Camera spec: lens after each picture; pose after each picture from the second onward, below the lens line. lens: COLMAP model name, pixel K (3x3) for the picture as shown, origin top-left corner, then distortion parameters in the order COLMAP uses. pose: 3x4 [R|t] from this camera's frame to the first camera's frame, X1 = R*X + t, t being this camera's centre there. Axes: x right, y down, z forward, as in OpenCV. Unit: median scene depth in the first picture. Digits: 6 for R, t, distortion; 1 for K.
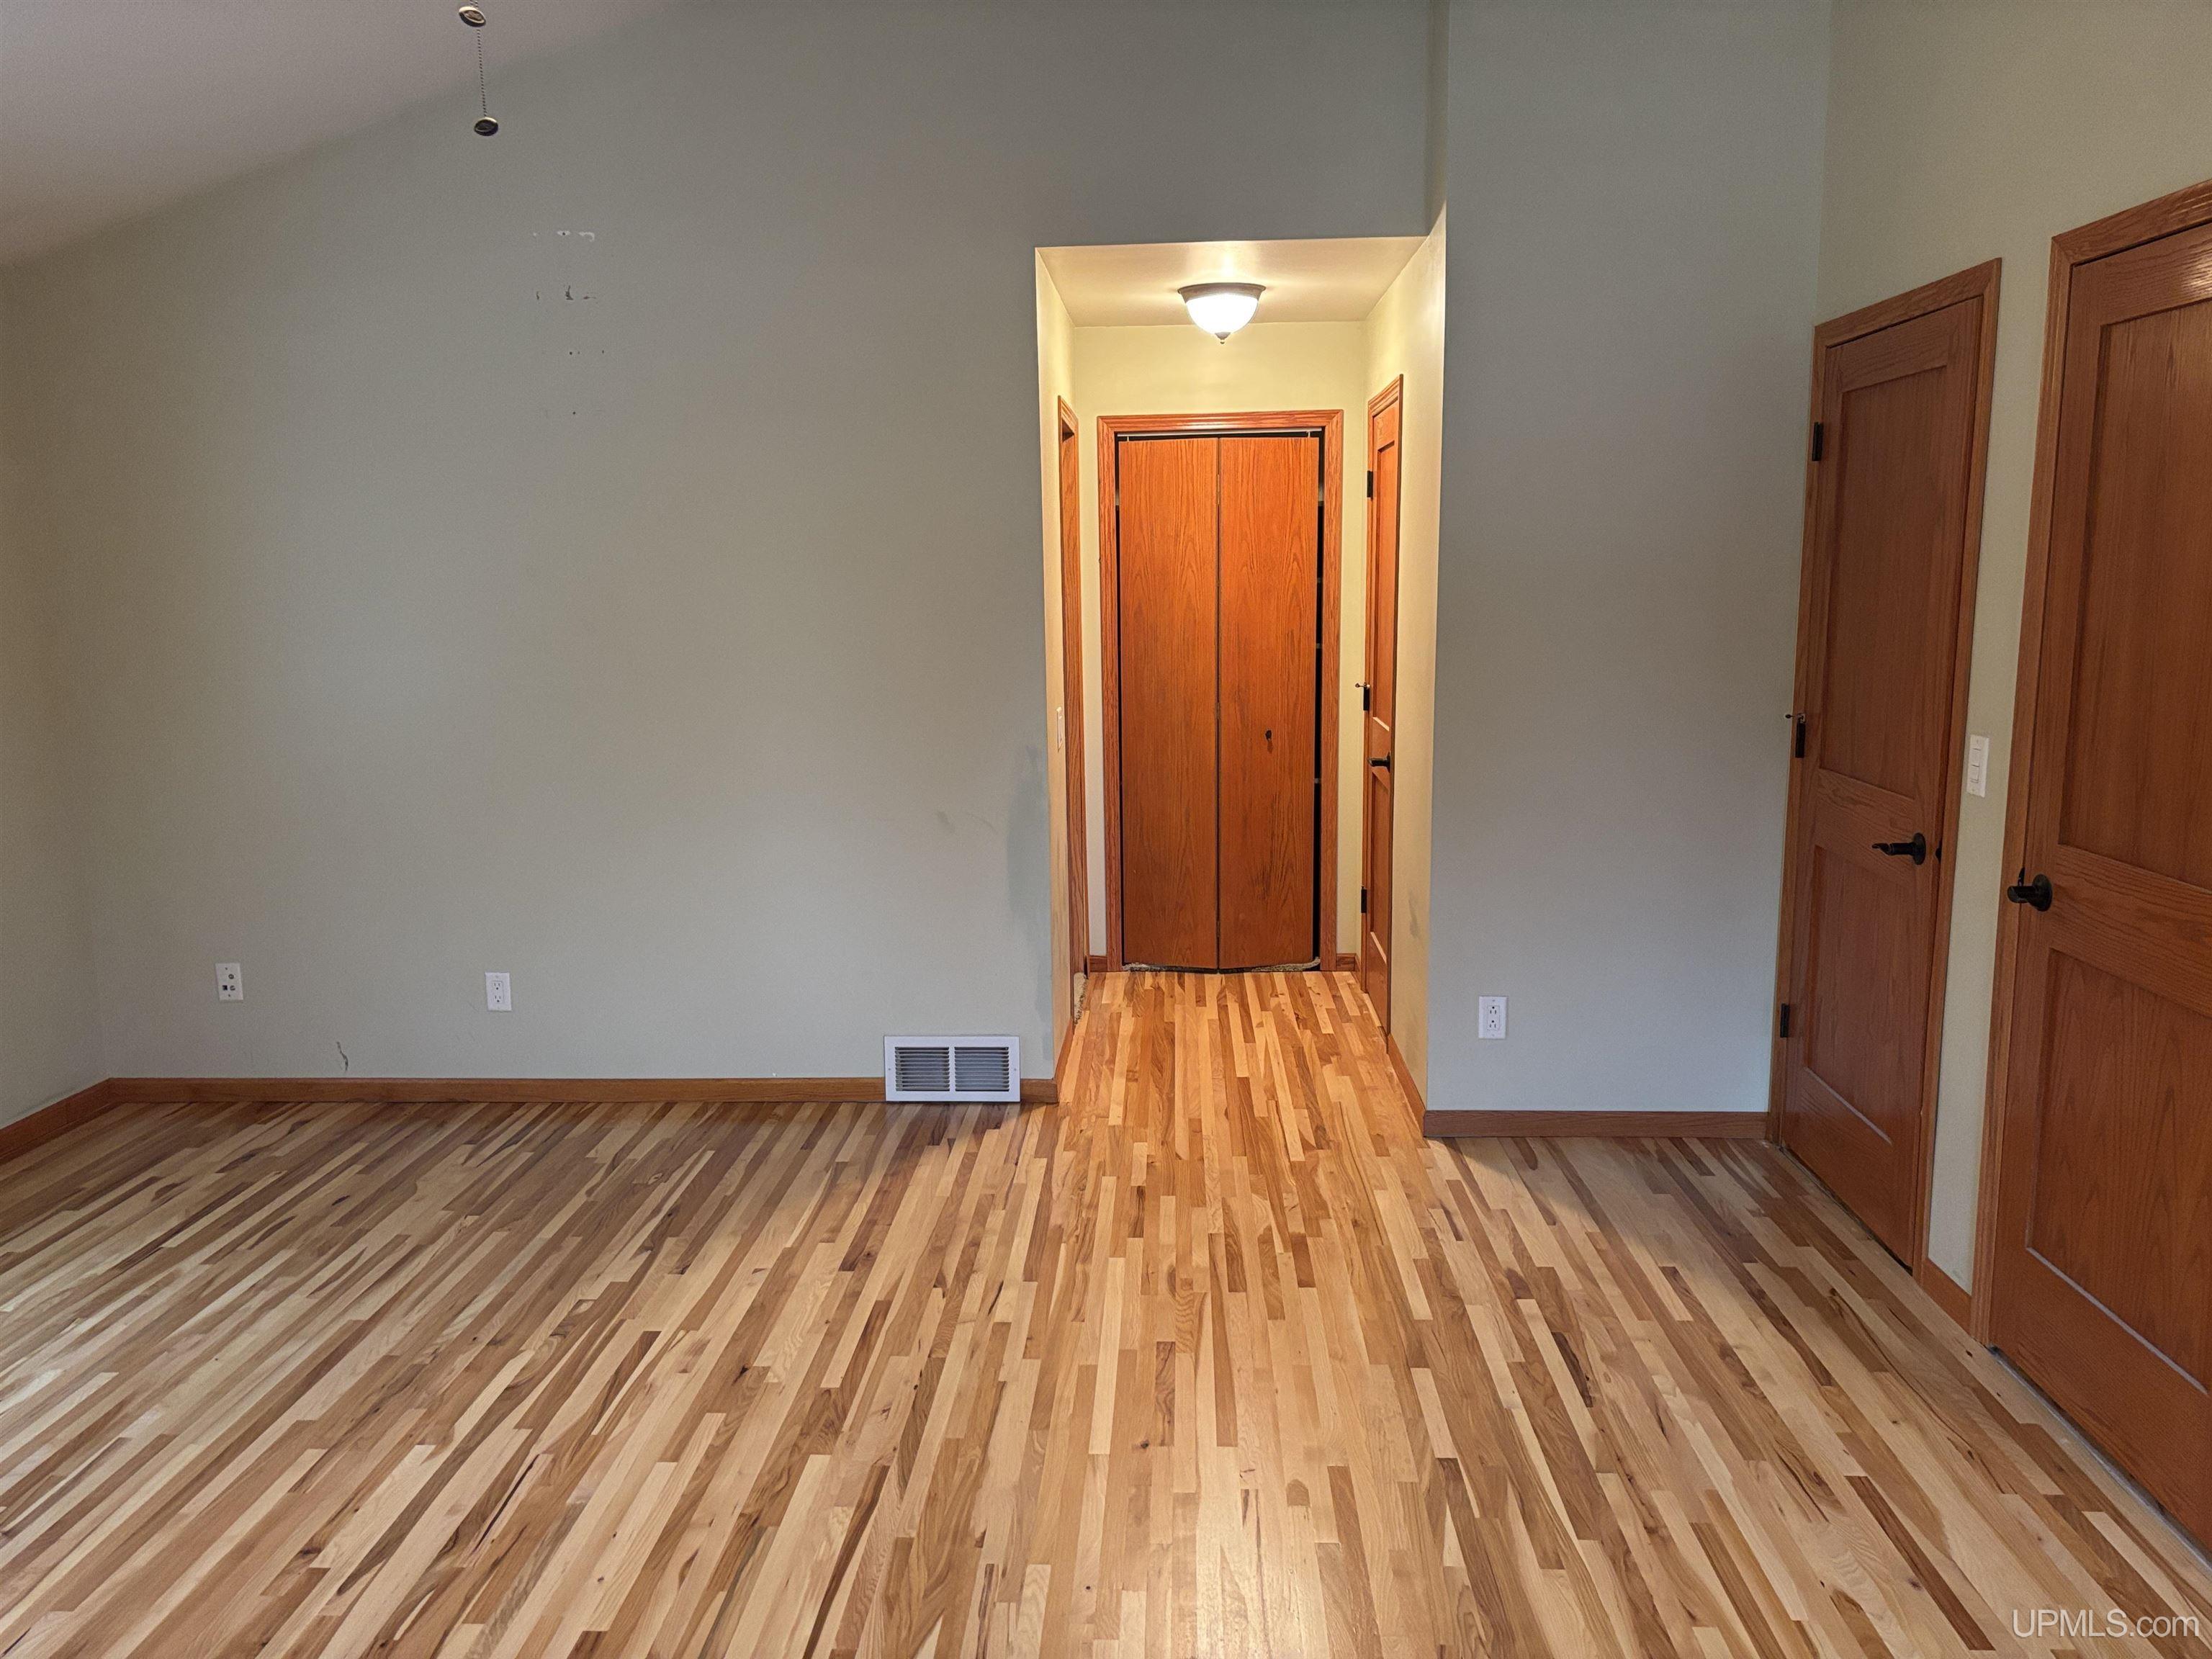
lens RADIAL K [[1686.0, 0, 1093.4], [0, 1686.0, 839.2], [0, 0, 1]] dist [0.014290, -0.006667]
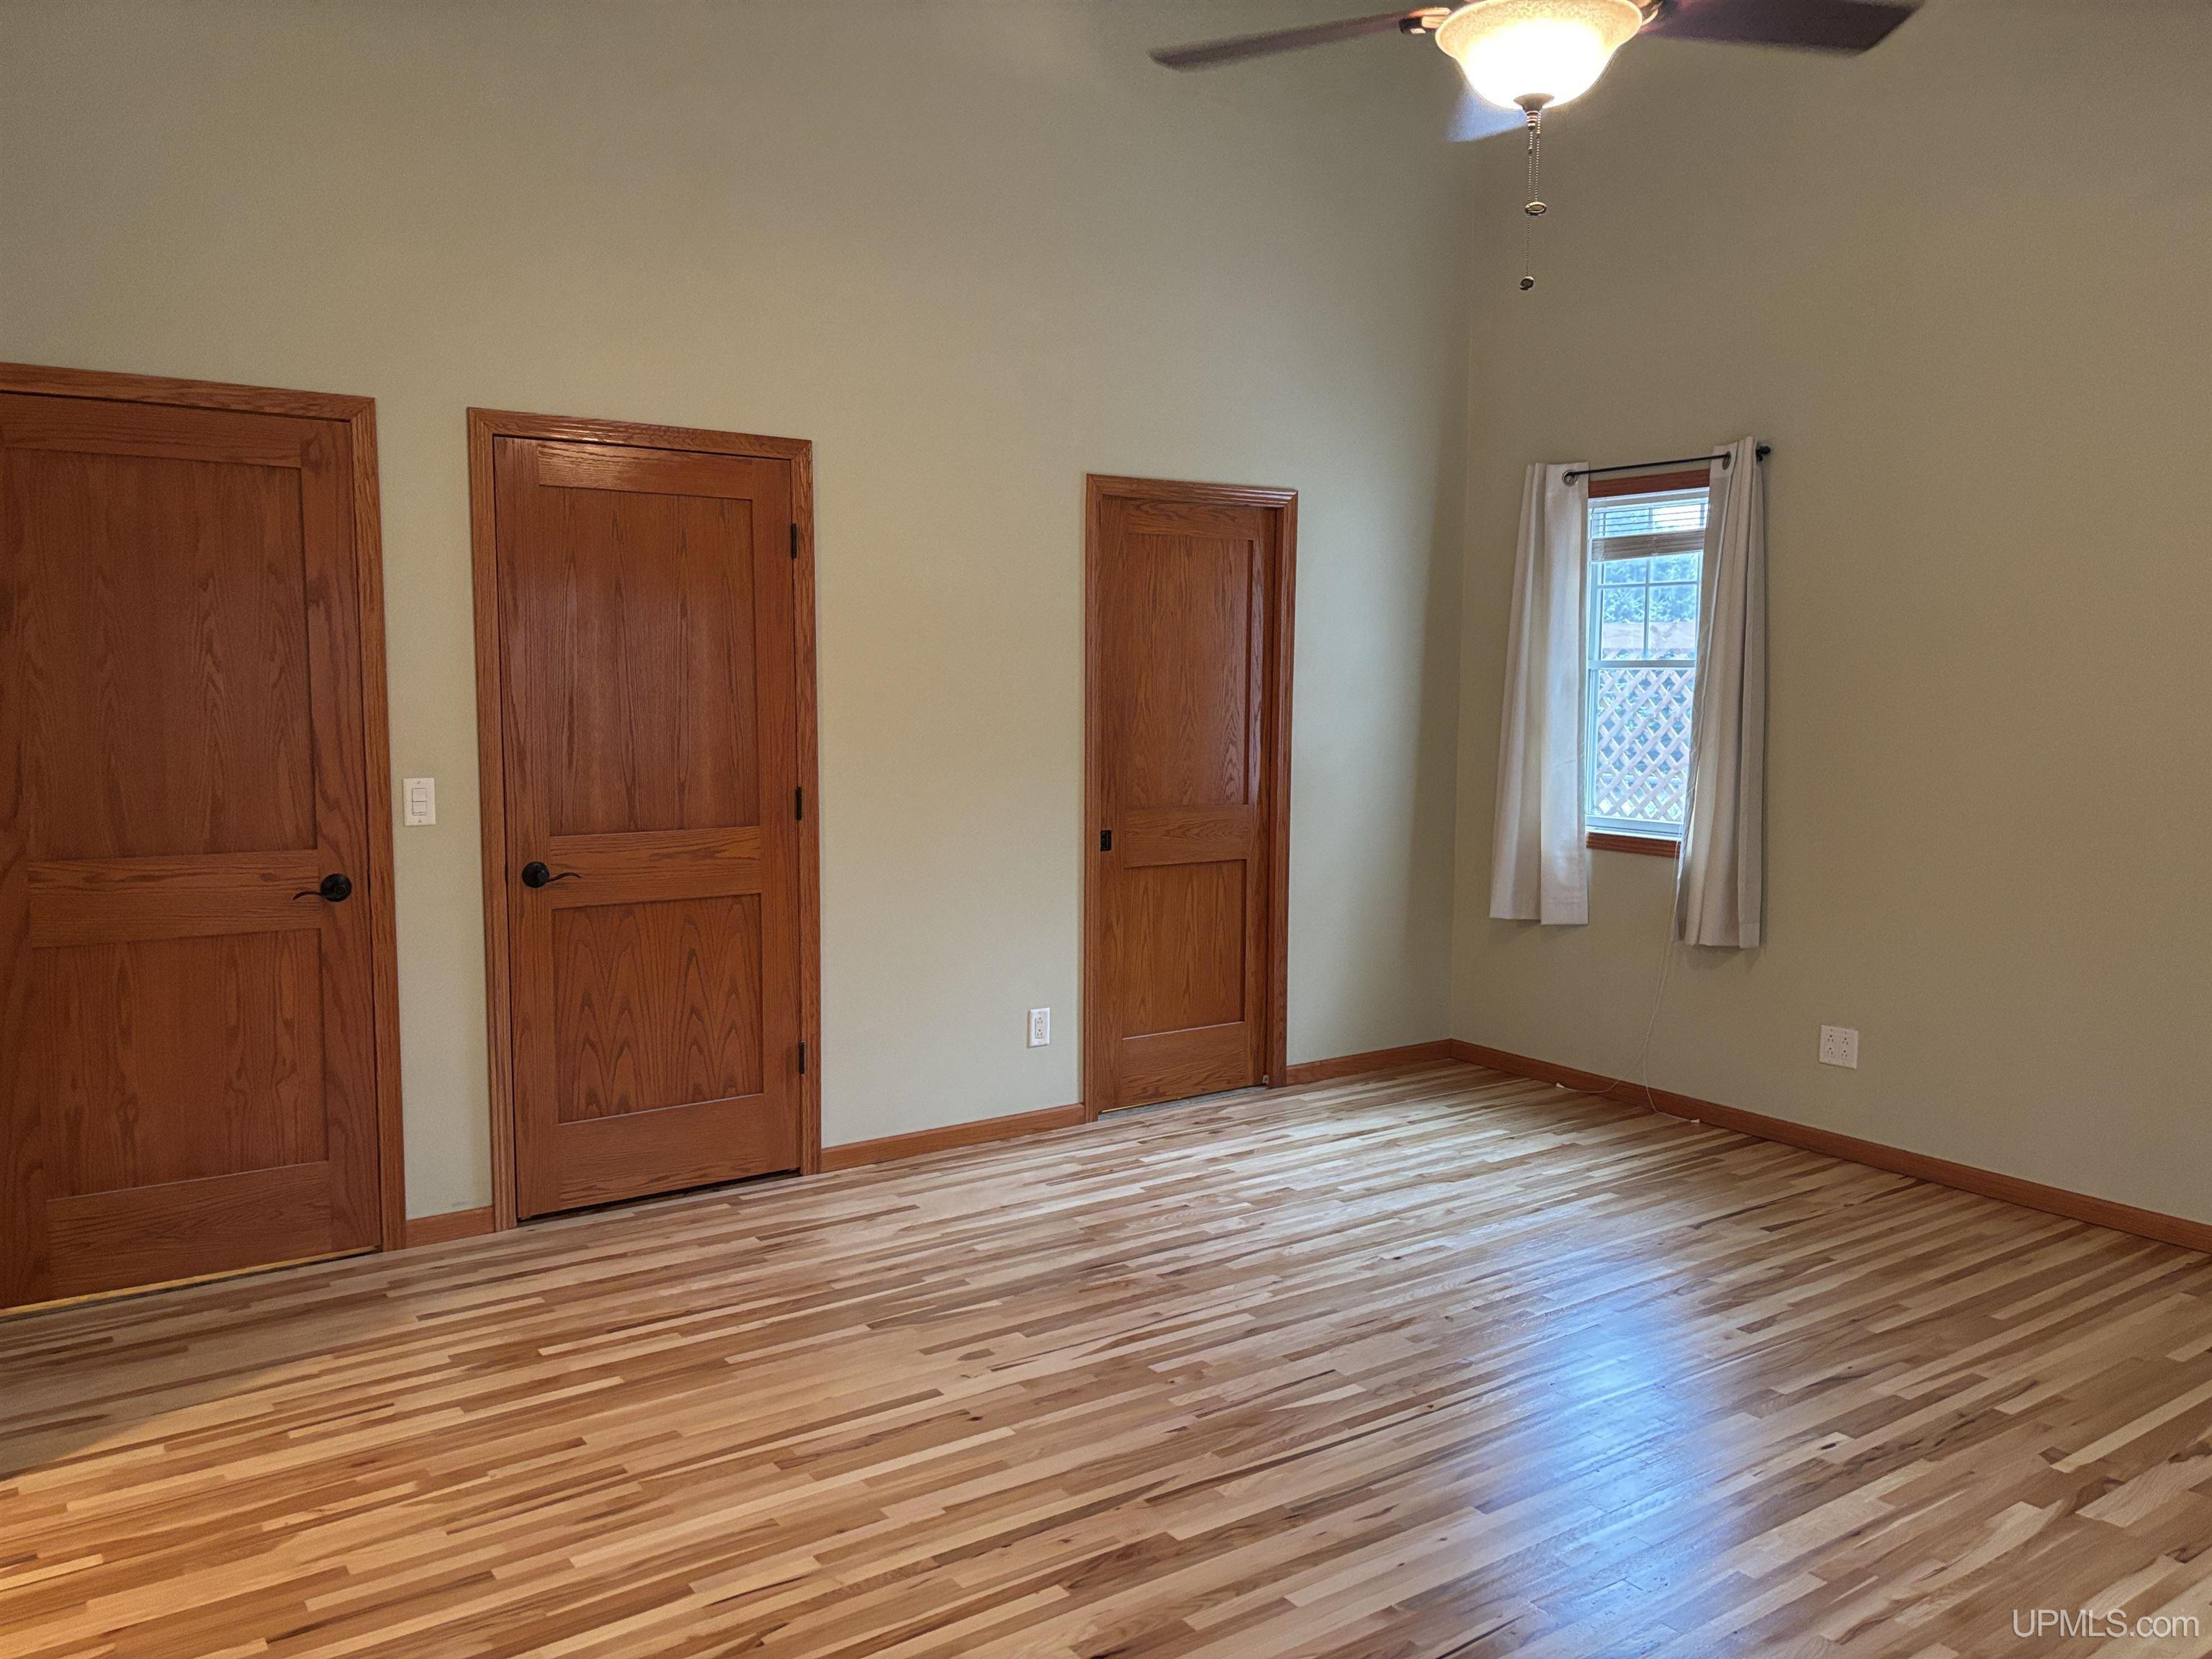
lens RADIAL K [[1686.0, 0, 1093.4], [0, 1686.0, 839.2], [0, 0, 1]] dist [0.014290, -0.006667]
pose [[-0.612223, -0.071775, 0.787421, -0.792600], [0.130211, 0.973123, 0.189941, -0.194153], [-0.779890, 0.218817, -0.586422, 1.388653]]
